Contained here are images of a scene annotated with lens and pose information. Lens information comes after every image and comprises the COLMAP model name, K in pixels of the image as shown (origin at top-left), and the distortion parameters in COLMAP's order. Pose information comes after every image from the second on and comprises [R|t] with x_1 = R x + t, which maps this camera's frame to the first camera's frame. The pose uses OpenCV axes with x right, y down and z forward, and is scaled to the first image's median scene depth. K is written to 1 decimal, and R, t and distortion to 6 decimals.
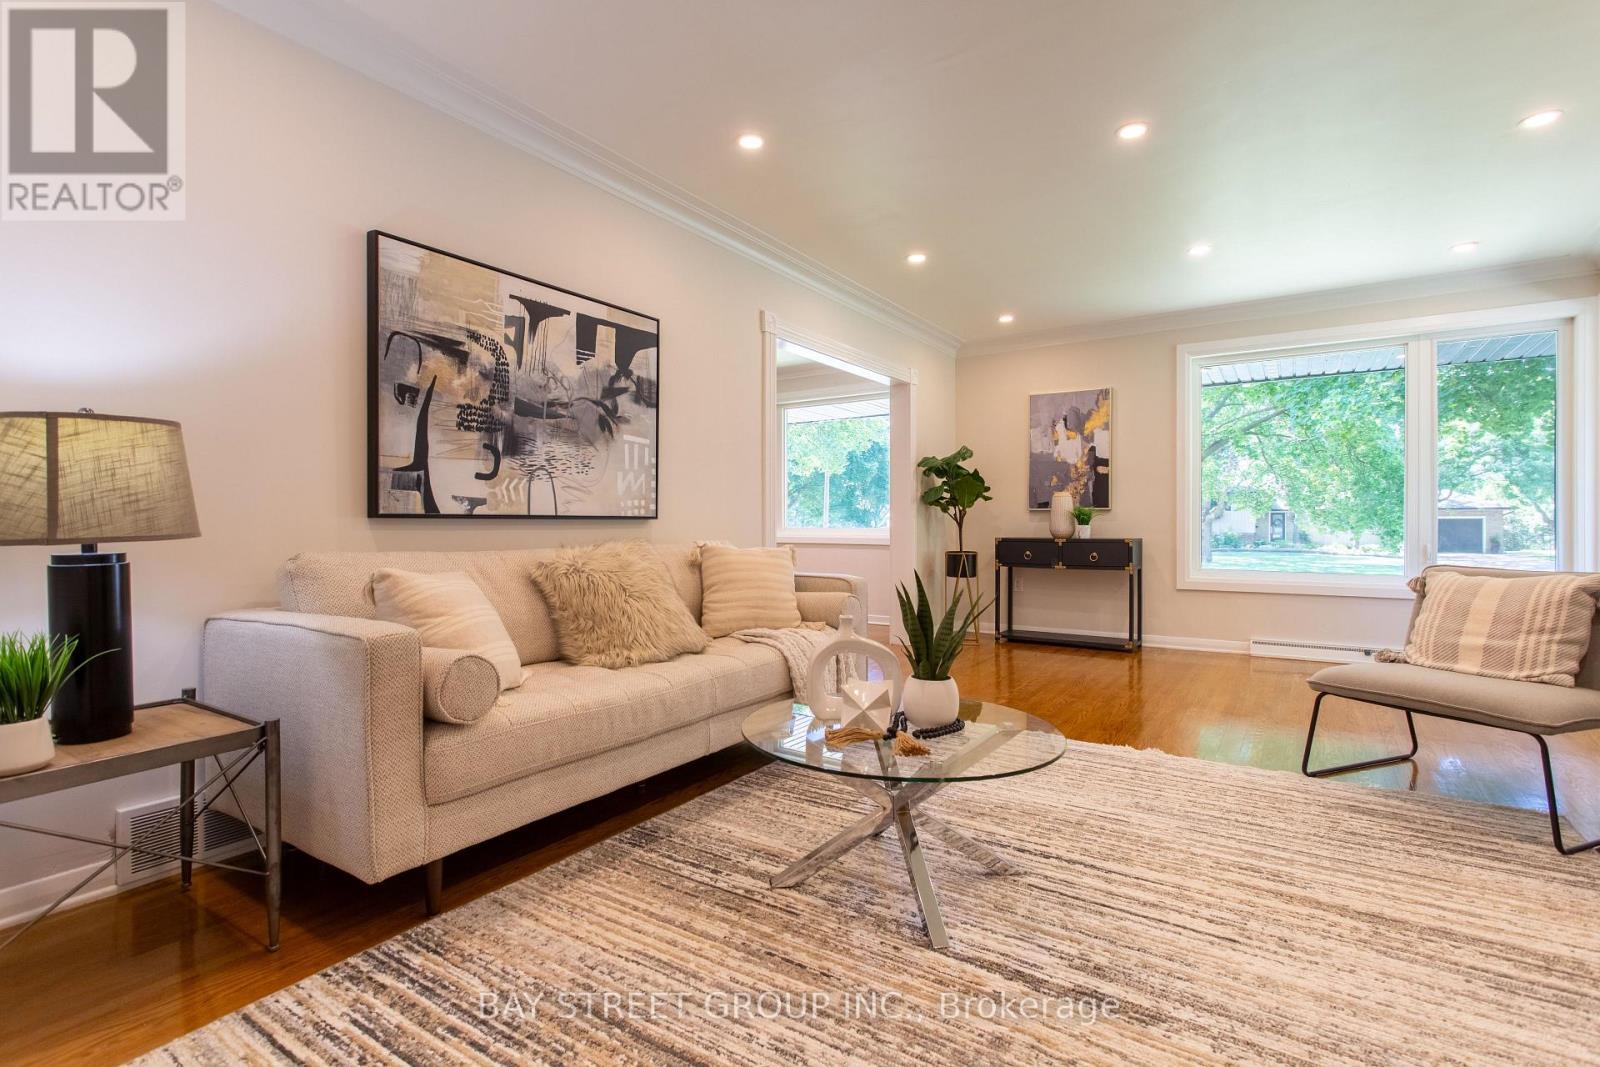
lens RADIAL K [[761.0, 0, 797.2], [0, 761.0, 526.7], [0, 0, 1]] dist [0.006600, 0.000320]
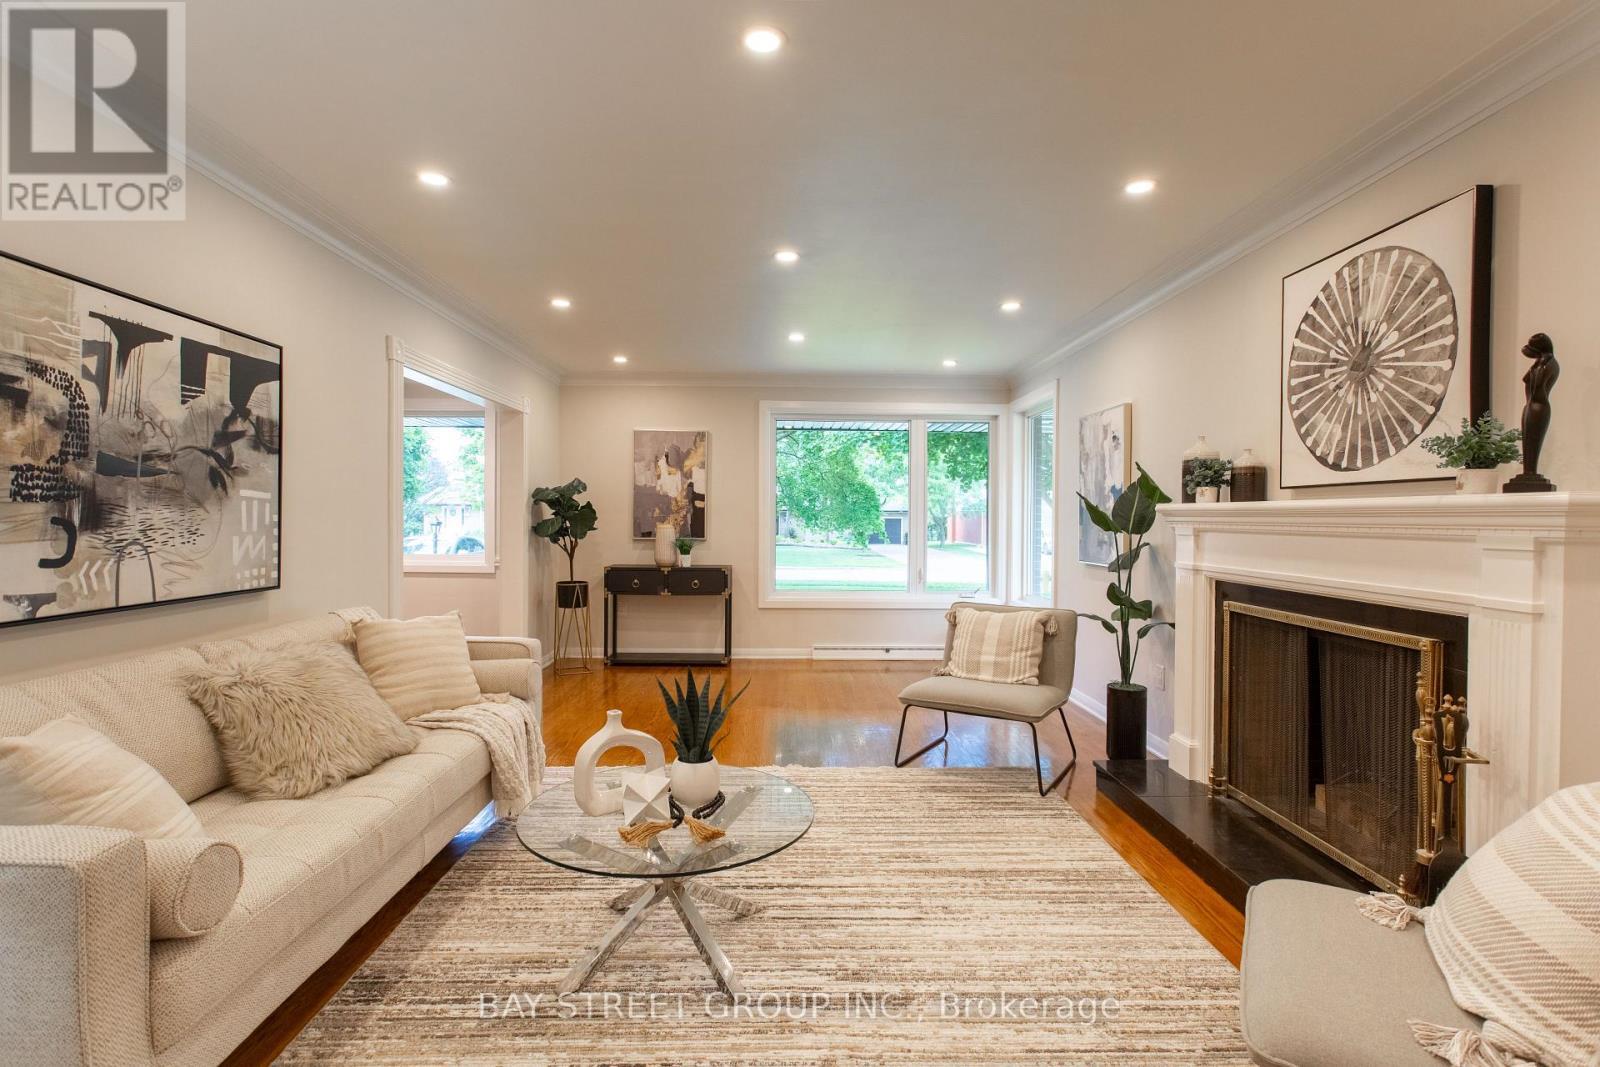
lens RADIAL K [[761.0, 0, 797.2], [0, 761.0, 526.7], [0, 0, 1]] dist [0.006600, 0.000320]
pose [[0.821050, -0.001562, 0.570854, -0.237636], [-0.005468, 0.999929, 0.010600, -0.108196], [-0.570830, -0.011824, 0.820983, 0.001219]]
